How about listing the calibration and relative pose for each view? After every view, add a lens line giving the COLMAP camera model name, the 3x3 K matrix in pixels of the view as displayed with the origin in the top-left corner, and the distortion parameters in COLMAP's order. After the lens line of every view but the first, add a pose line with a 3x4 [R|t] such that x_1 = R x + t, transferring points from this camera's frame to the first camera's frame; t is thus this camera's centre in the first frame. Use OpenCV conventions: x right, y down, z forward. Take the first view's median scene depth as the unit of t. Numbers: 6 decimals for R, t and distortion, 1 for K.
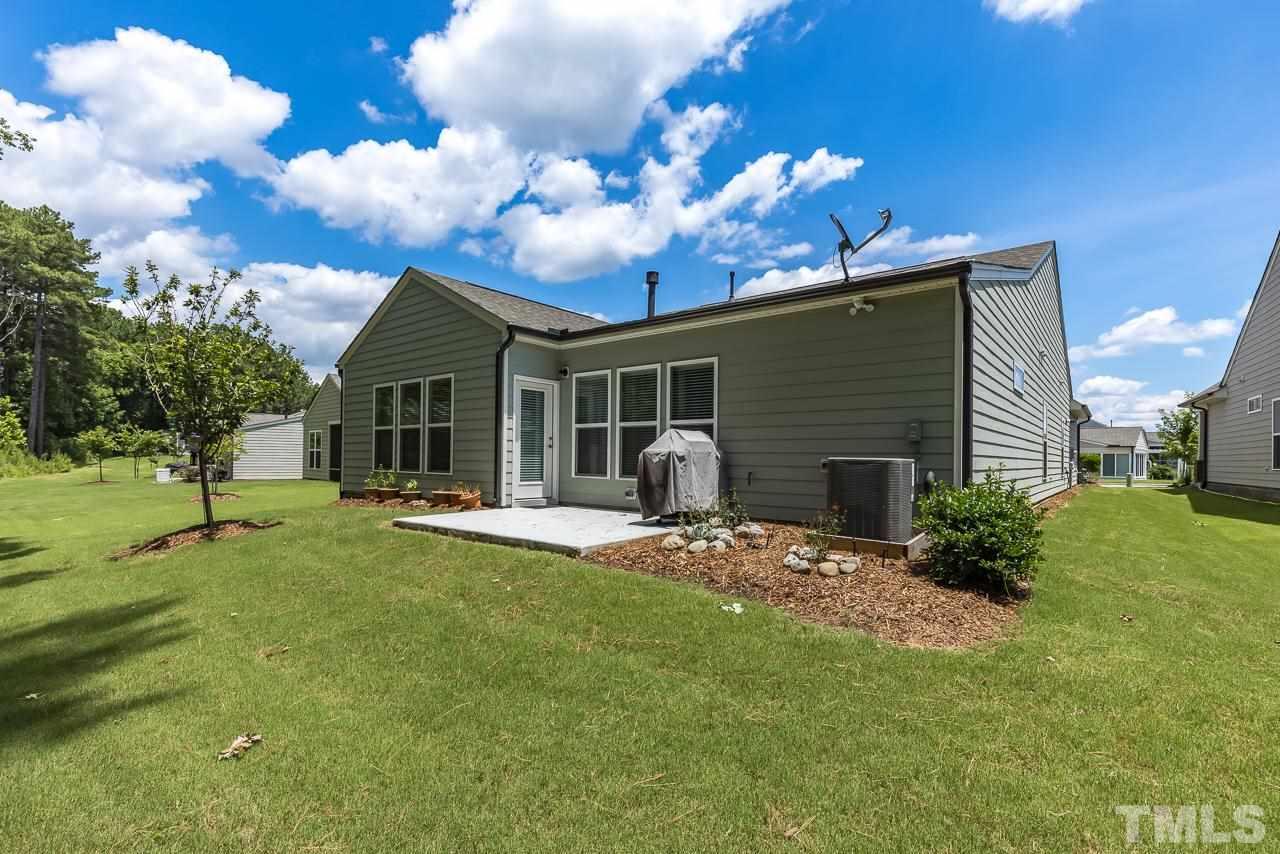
lens RADIAL K [[584.0, 0, 640.0], [0, 584.0, 427.0], [0, 0, 1]] dist [0.000169, -0.000007]
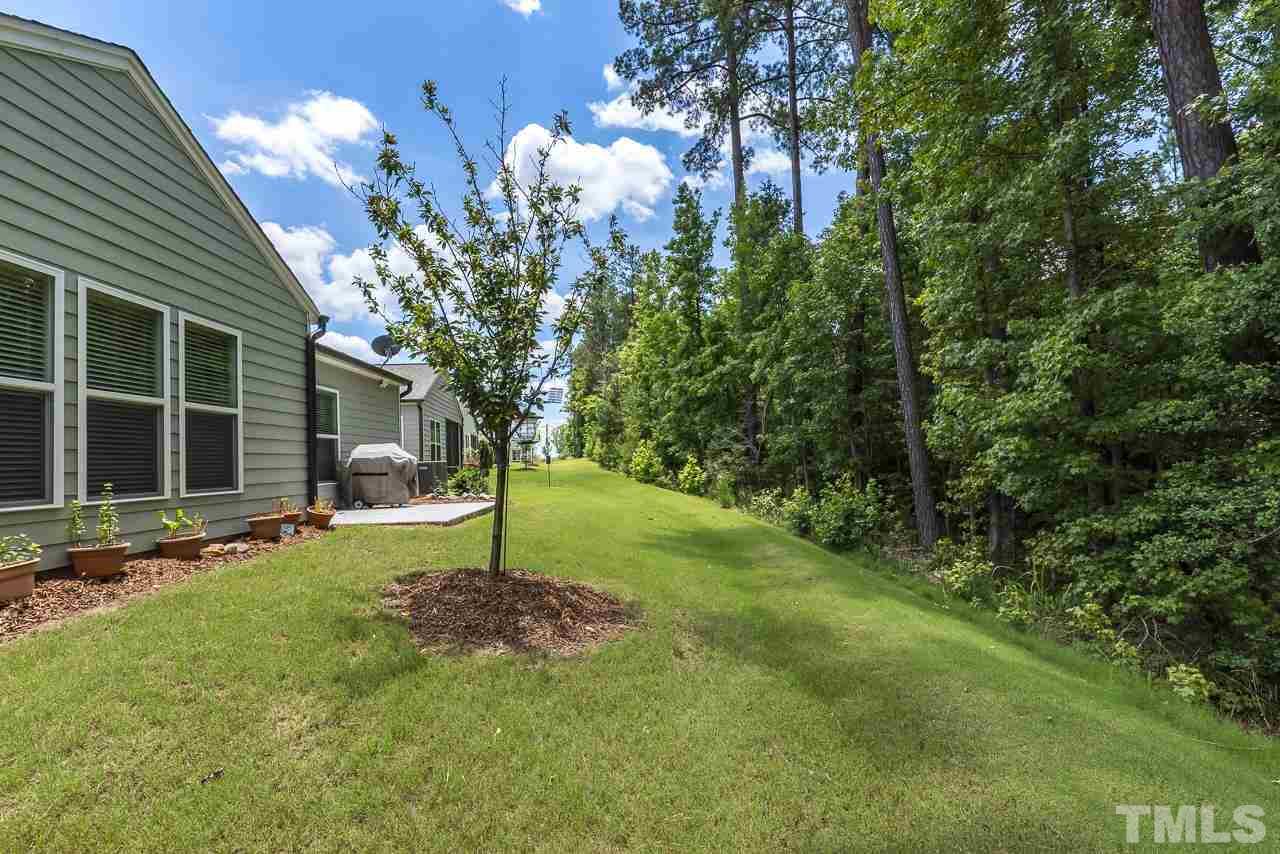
lens RADIAL K [[584.0, 0, 640.0], [0, 584.0, 427.0], [0, 0, 1]] dist [0.000169, -0.000007]
pose [[-0.650078, 0.066491, 0.756953, -1.222269], [-0.005465, 0.995729, -0.092159, 0.076360], [-0.759848, -0.064047, -0.646938, 1.219758]]
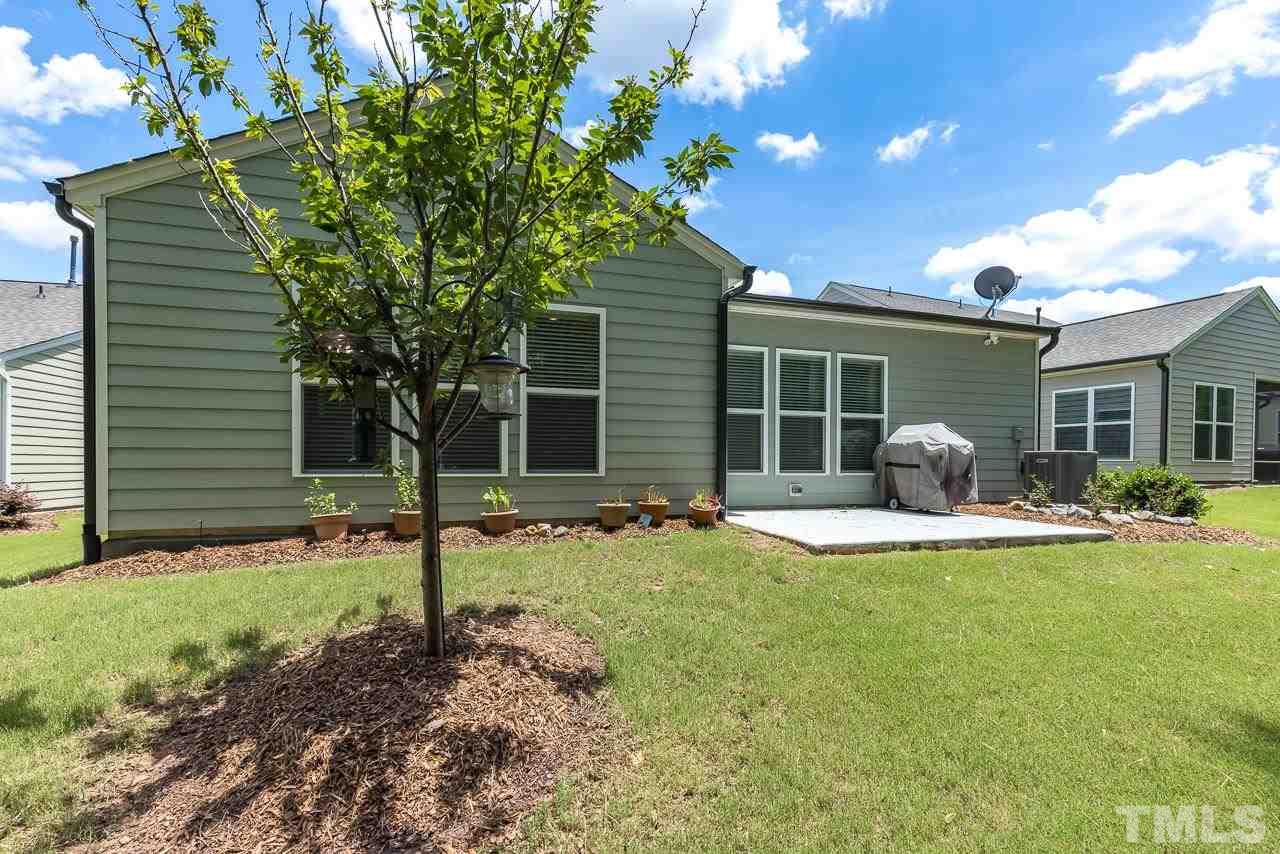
lens RADIAL K [[603.7, 0, 674.3], [0, 603.7, 461.9], [0, 0, 1]] dist [0.000648, -0.000116]
pose [[0.531421, -0.005838, 0.847087, -0.922564], [-0.053398, 0.997757, 0.040376, 0.042668], [-0.845423, -0.066689, 0.529918, 0.675473]]
